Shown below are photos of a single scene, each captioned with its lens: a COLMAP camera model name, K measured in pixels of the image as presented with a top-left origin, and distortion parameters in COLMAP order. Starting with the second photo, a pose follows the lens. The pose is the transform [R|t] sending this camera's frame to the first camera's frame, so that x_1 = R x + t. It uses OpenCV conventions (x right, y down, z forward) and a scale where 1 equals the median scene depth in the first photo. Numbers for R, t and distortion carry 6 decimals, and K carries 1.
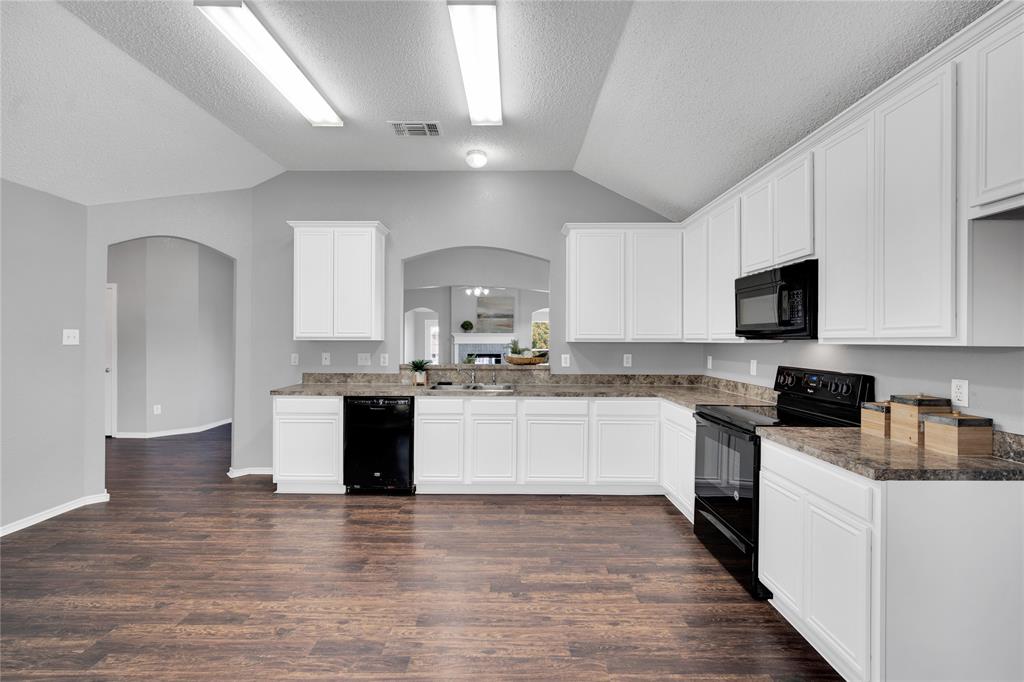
lens RADIAL K [[446.1, 0, 513.5], [0, 446.1, 339.4], [0, 0, 1]] dist [-0.010468, 0.000893]
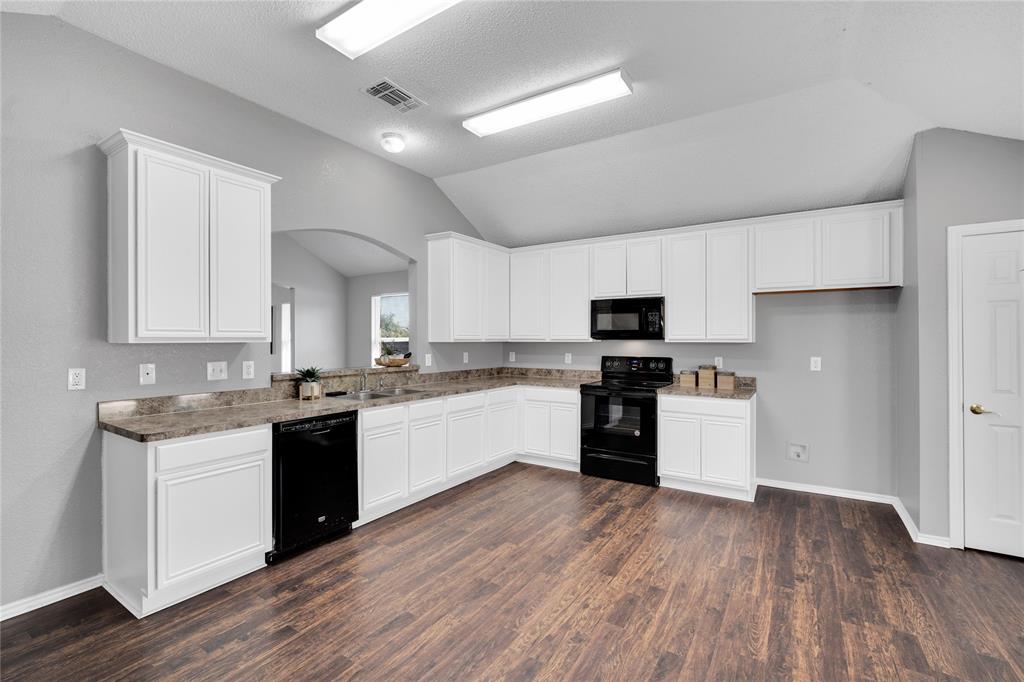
lens RADIAL K [[452.8, 0, 511.8], [0, 452.8, 338.8], [0, 0, 1]] dist [-0.007518, 0.000532]
pose [[0.539412, -0.001917, 0.842040, -0.894800], [0.000210, 0.999998, 0.002142, -0.005899], [-0.842042, -0.000978, 0.539411, 0.360784]]
